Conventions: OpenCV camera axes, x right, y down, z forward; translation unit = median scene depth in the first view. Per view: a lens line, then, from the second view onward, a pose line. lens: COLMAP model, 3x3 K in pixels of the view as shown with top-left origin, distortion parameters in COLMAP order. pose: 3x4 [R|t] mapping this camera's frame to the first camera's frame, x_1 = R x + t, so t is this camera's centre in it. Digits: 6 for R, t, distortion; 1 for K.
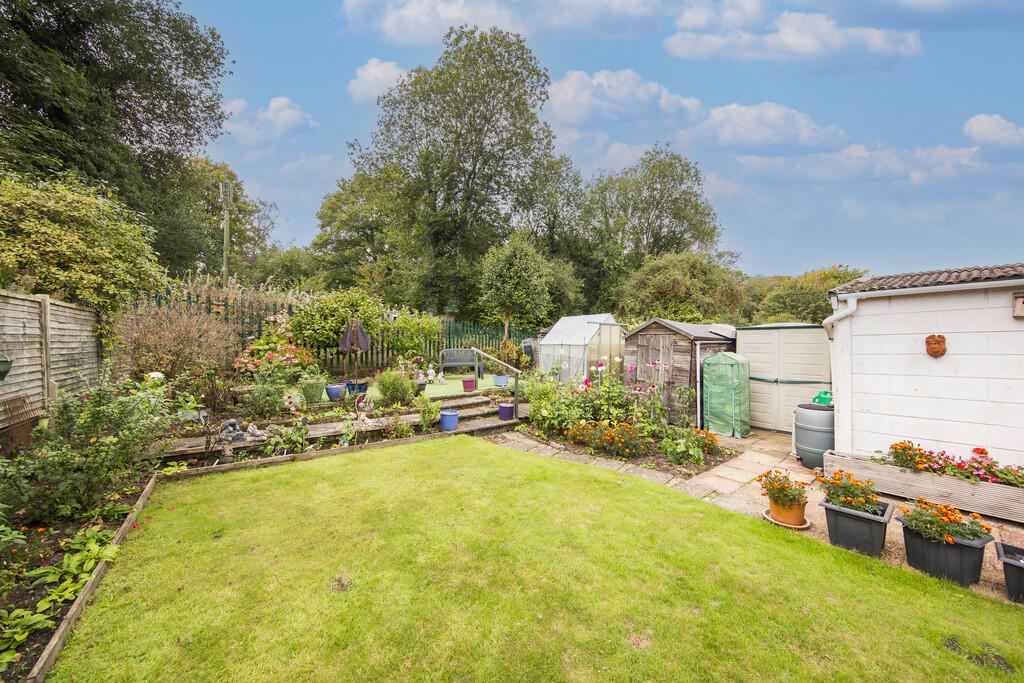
lens RADIAL K [[350.2, 0, 512.0], [0, 350.2, 341.5], [0, 0, 1]] dist [0.000774, -0.000033]
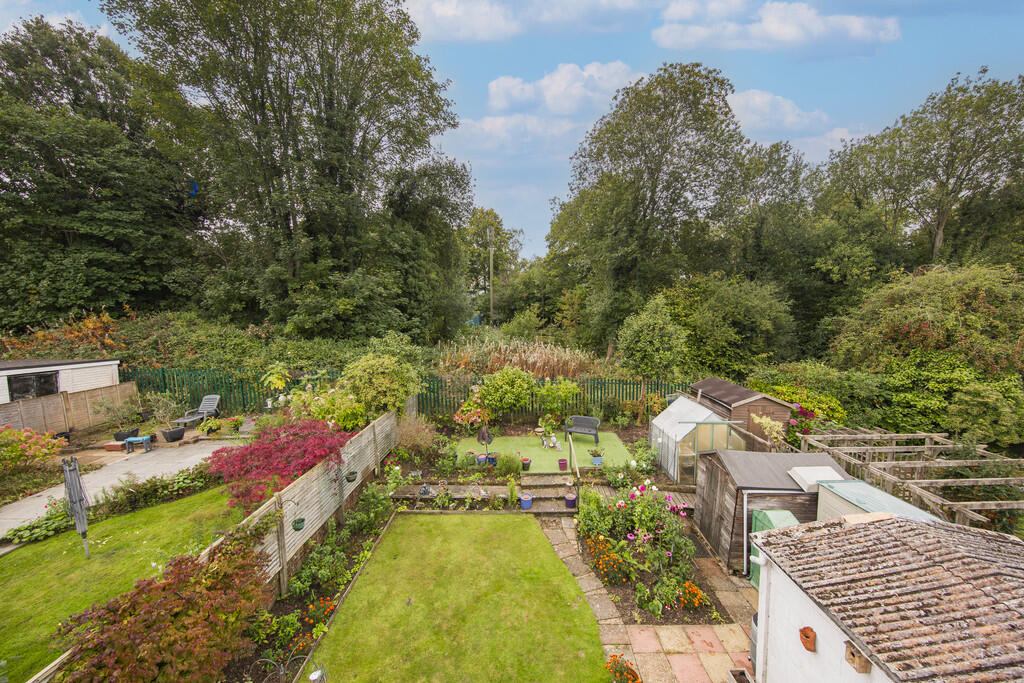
lens RADIAL K [[330.6, 0, 512.0], [0, 330.6, 341.5], [0, 0, 1]] dist [-0.001517, -0.000095]
pose [[0.783108, 0.022470, -0.621480, 0.925714], [0.026796, 0.997200, 0.069819, -0.821763], [0.621309, -0.071329, 0.780313, -0.225040]]
